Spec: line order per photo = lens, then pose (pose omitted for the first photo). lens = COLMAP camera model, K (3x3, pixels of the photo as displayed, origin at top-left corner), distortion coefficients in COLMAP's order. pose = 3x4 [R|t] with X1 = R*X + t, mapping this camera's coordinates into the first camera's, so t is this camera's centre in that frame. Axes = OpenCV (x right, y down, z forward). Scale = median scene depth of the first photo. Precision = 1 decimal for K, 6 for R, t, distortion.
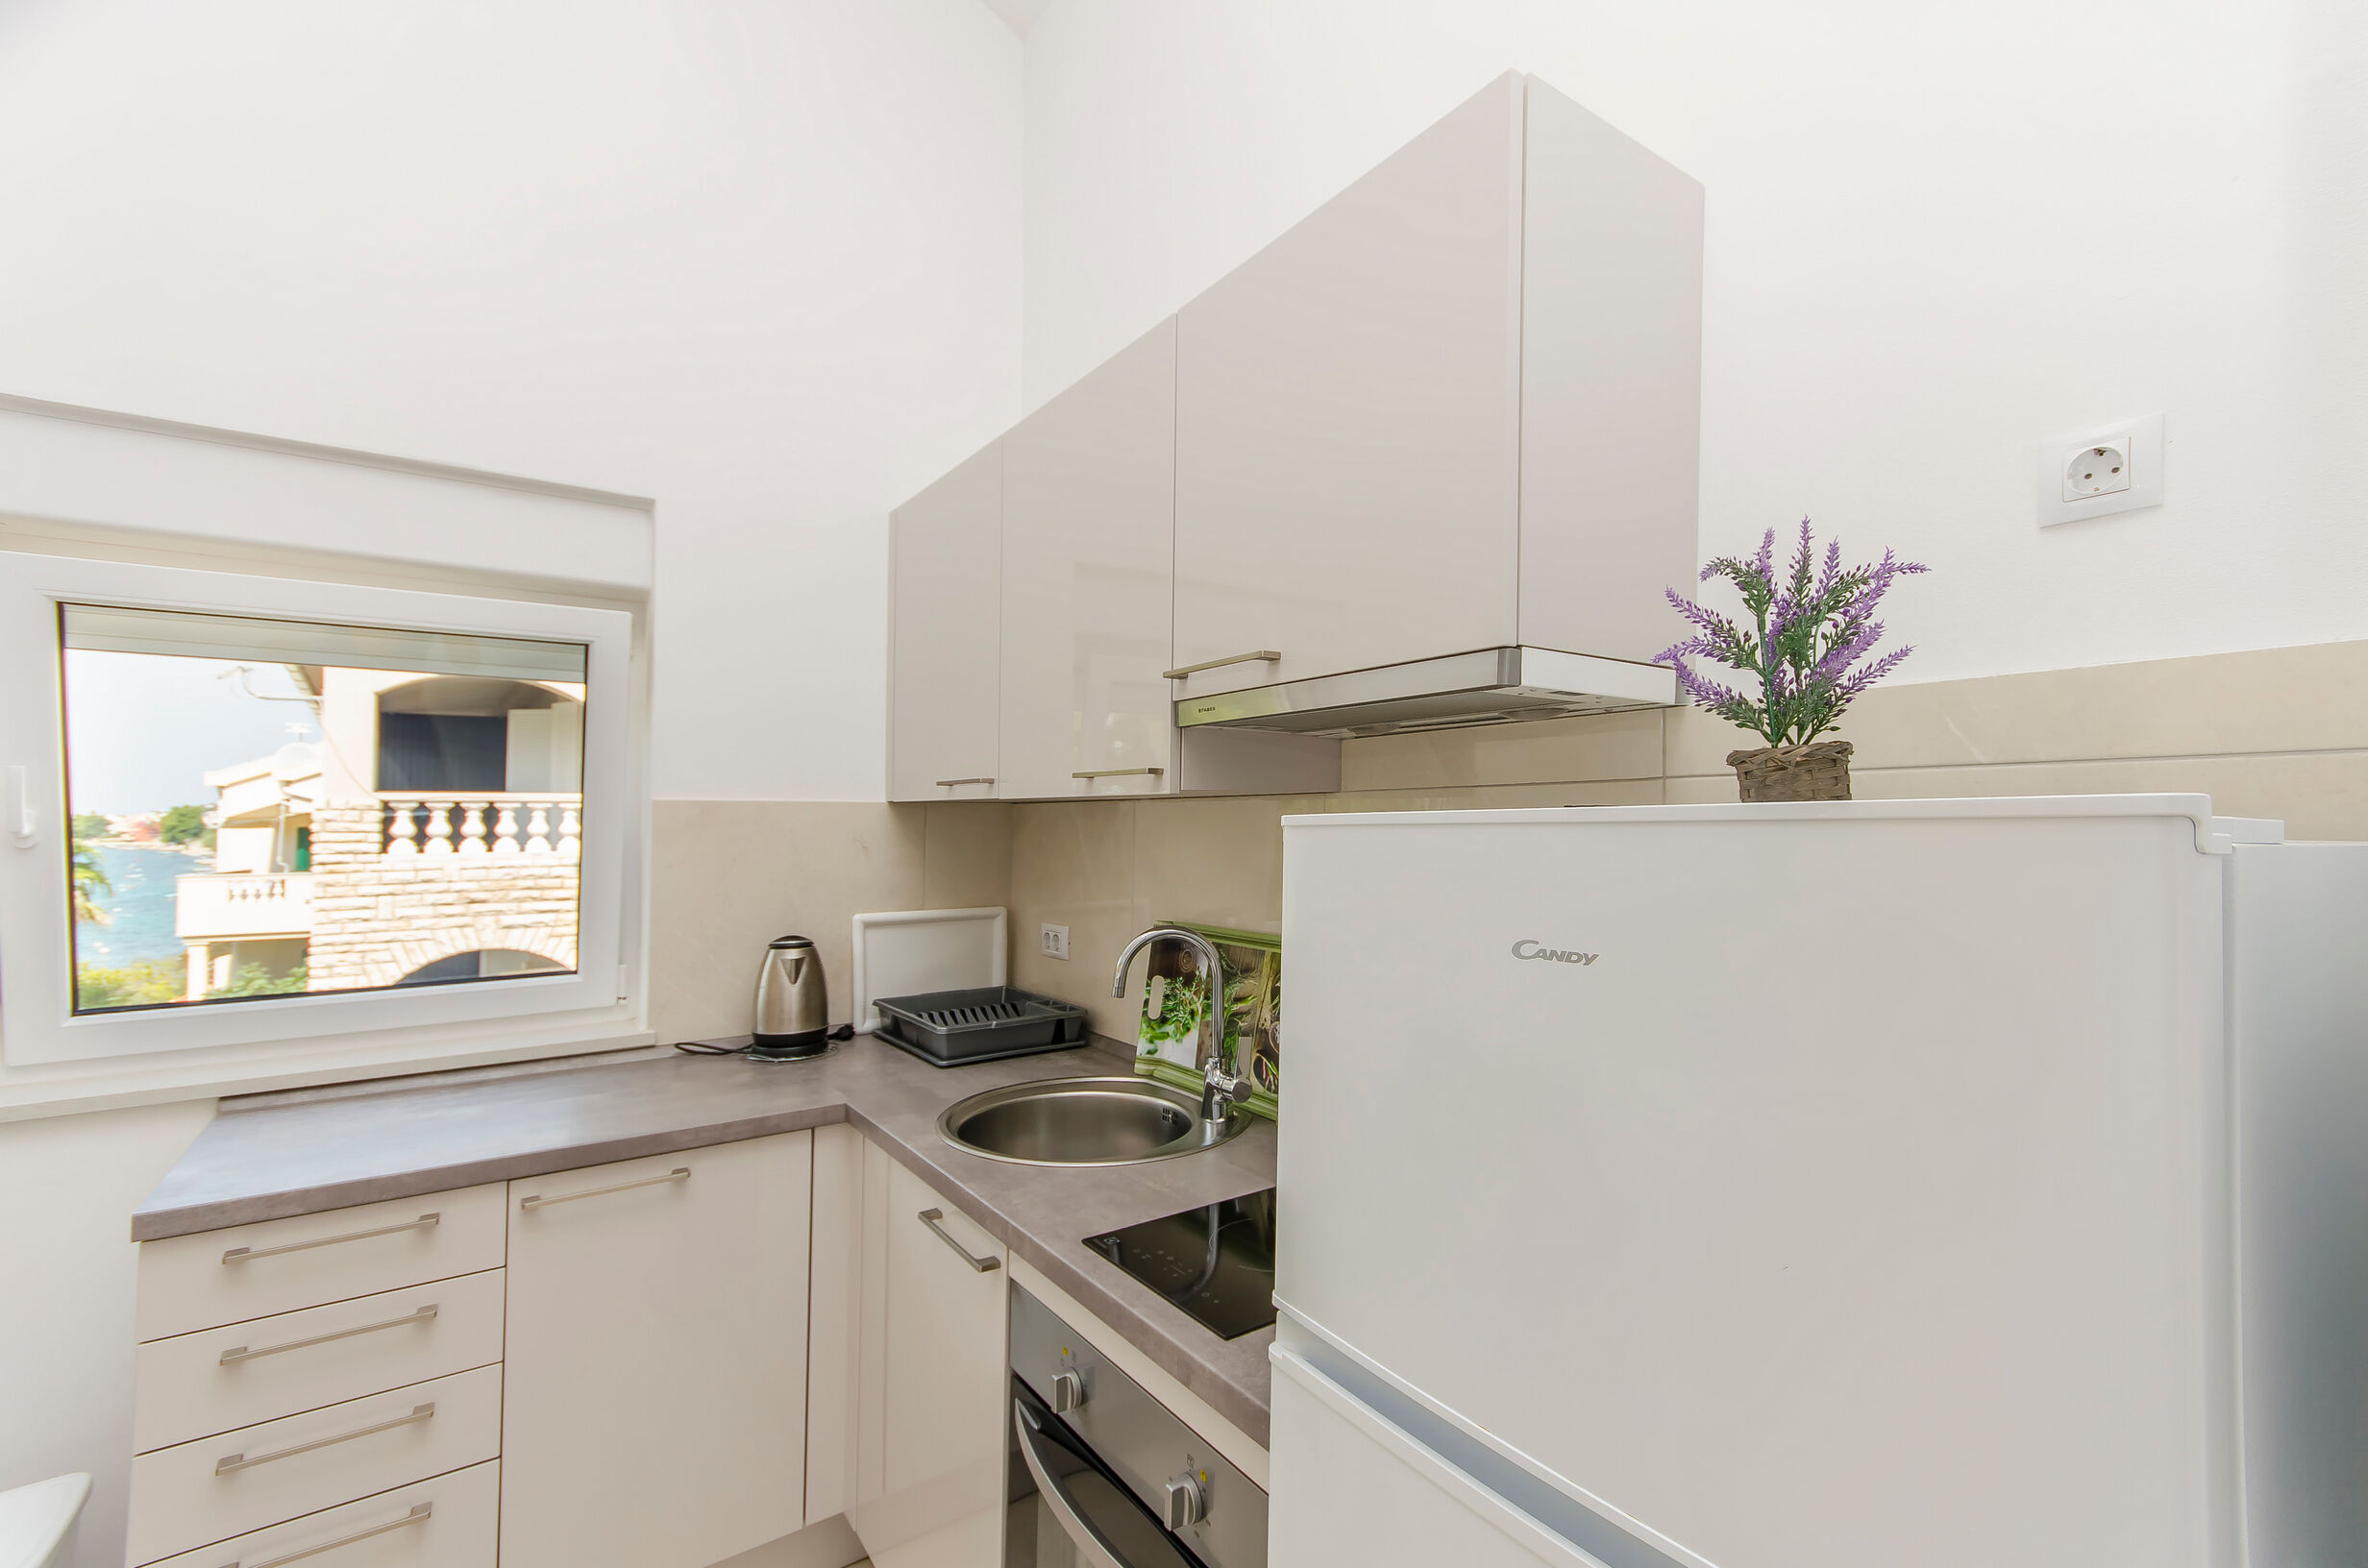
lens RADIAL K [[1045.2, 0, 1210.2], [0, 1045.2, 804.5], [0, 0, 1]] dist [0.003266, 0.001587]
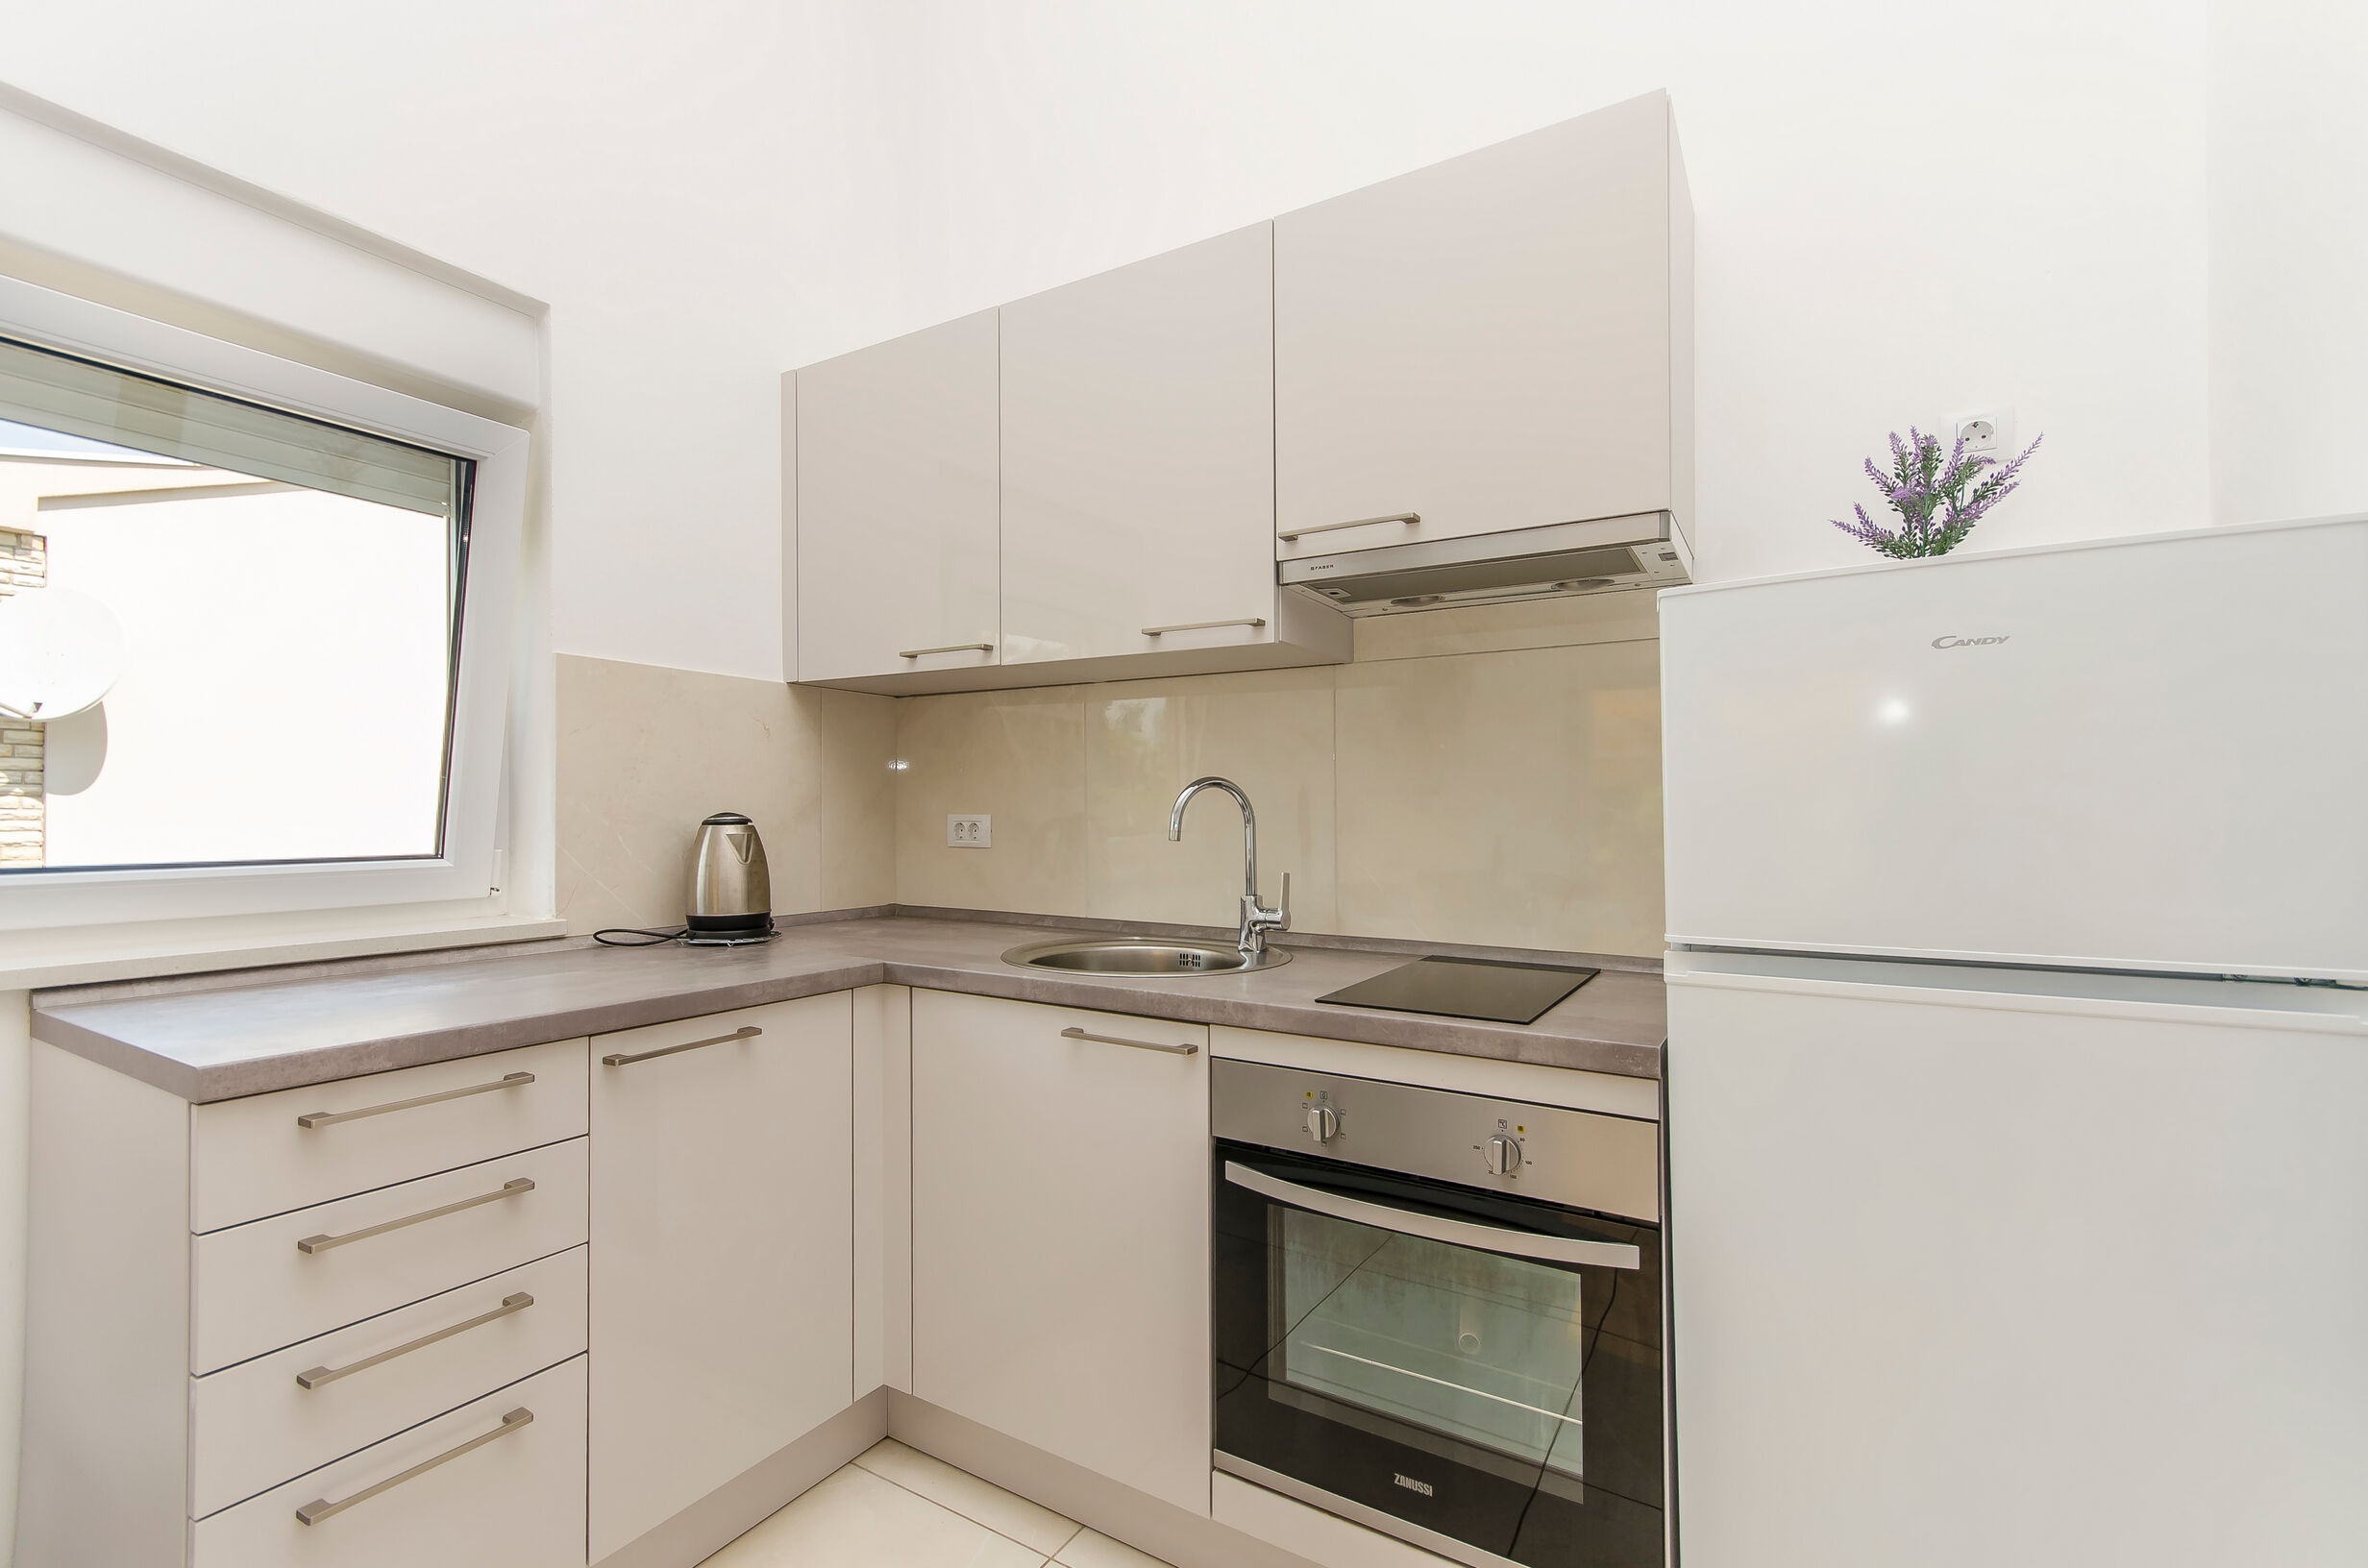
lens RADIAL K [[1045.2, 0, 1231.5], [0, 1045.2, 778.3], [0, 0, 1]] dist [0.003266, 0.001587]
pose [[0.917874, 0.012162, 0.396686, -0.527390], [-0.009347, 0.999916, -0.009029, 0.147051], [-0.396762, 0.004580, 0.917910, -0.013652]]
